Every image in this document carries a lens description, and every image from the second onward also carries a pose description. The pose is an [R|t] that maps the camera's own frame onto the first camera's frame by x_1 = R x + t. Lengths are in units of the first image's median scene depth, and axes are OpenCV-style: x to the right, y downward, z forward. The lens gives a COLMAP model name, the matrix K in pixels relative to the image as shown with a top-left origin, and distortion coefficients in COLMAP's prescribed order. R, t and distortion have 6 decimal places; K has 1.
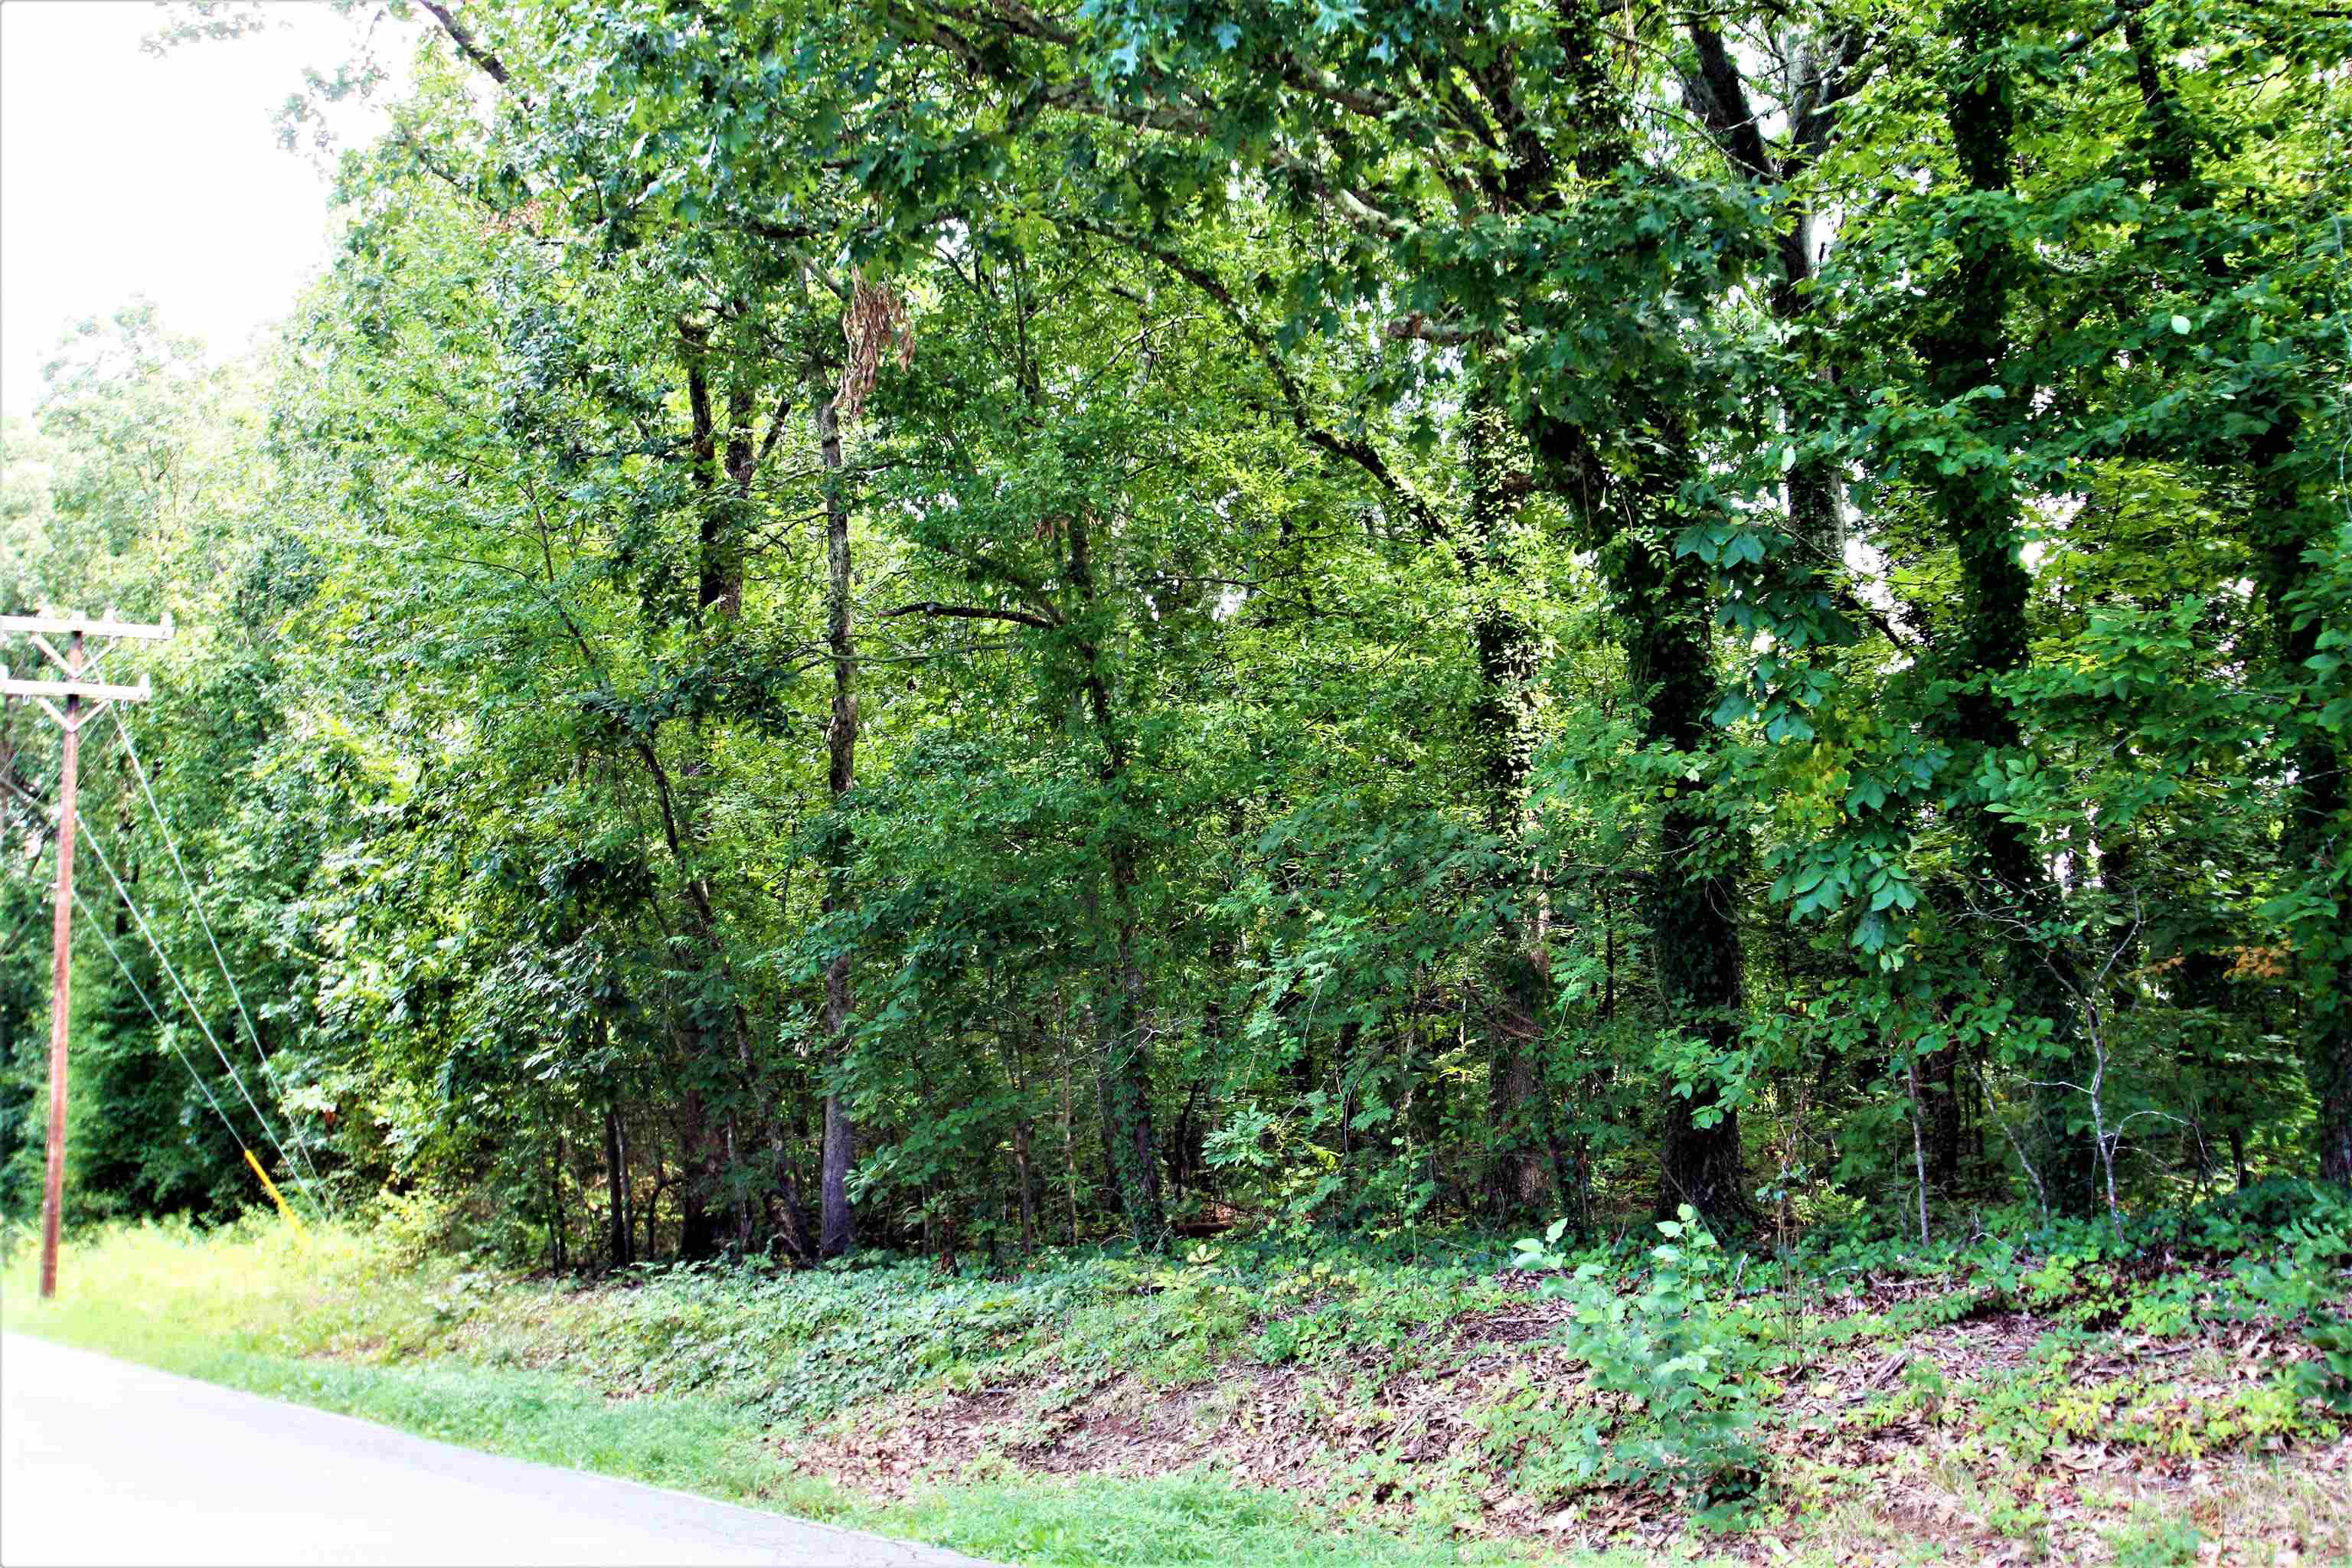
lens RADIAL K [[2495.5, 0, 1179.4], [0, 2495.5, 813.5], [0, 0, 1]] dist [-0.079612, 0.036529]
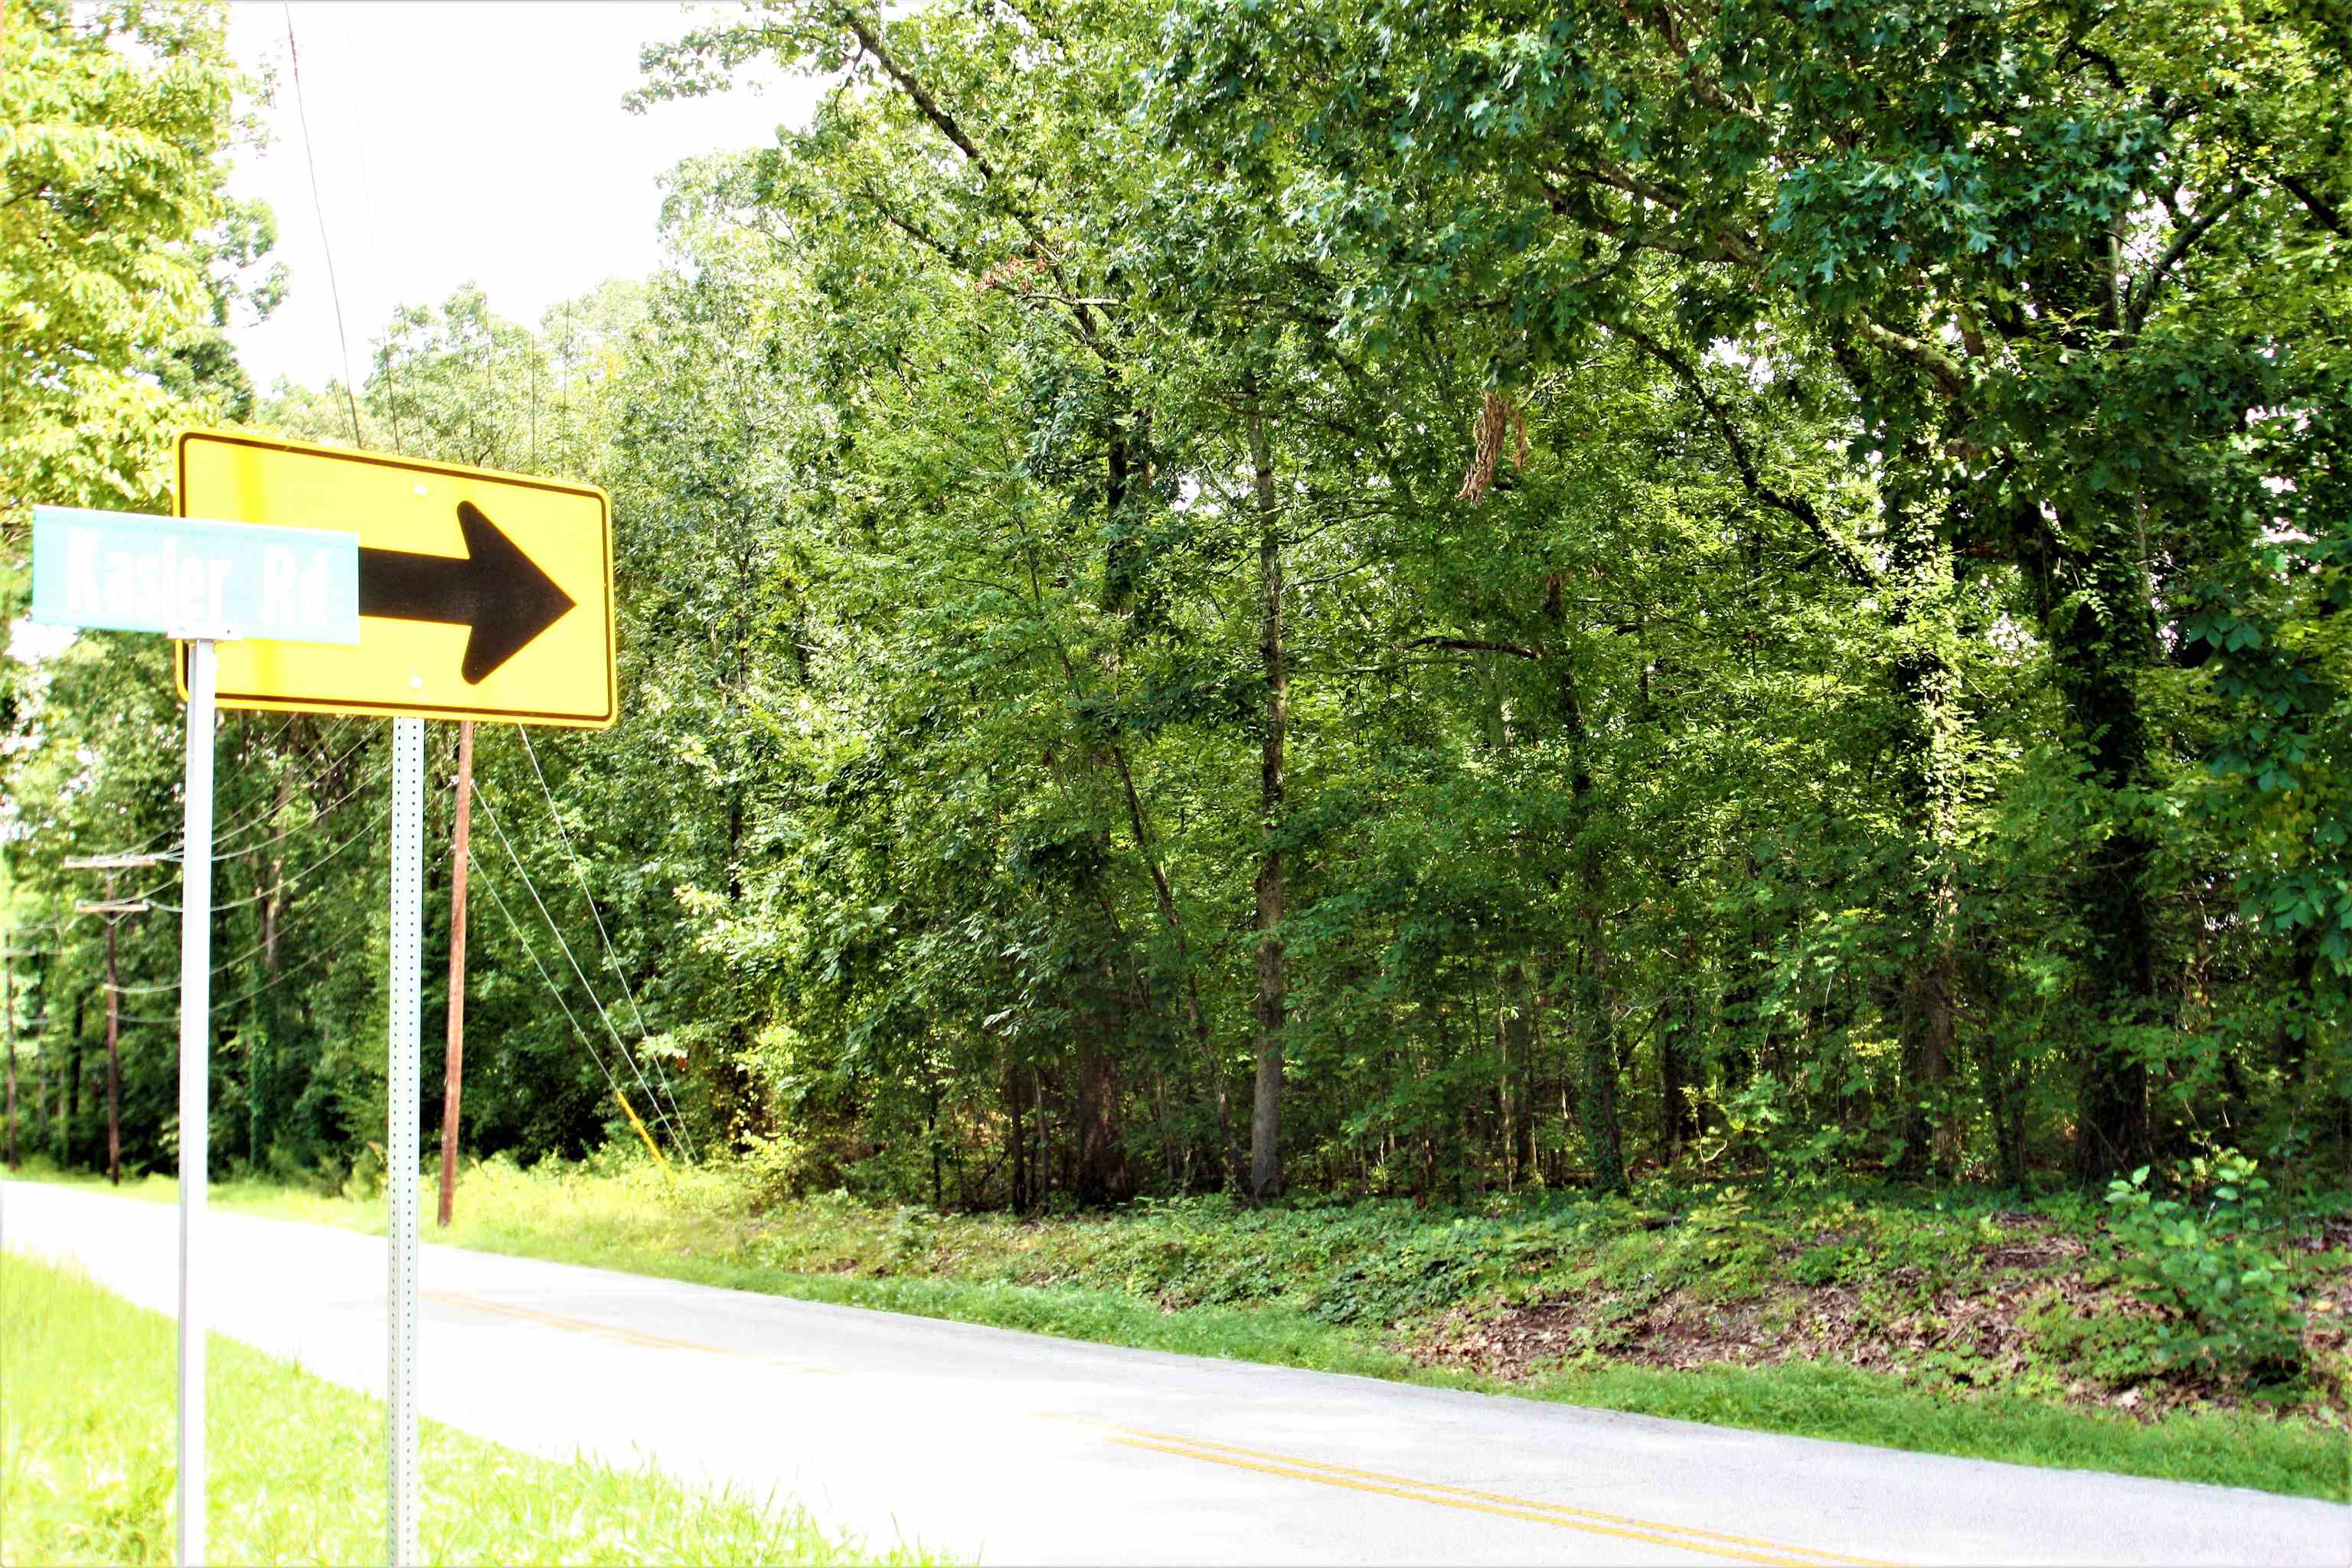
lens RADIAL K [[2495.5, 0, 1179.4], [0, 2495.5, 813.5], [0, 0, 1]] dist [-0.079612, 0.036529]
pose [[0.997896, 0.016012, -0.062830, -0.147036], [-0.014982, 0.999746, 0.016834, -0.019699], [0.063084, -0.015857, 0.997882, -0.173428]]
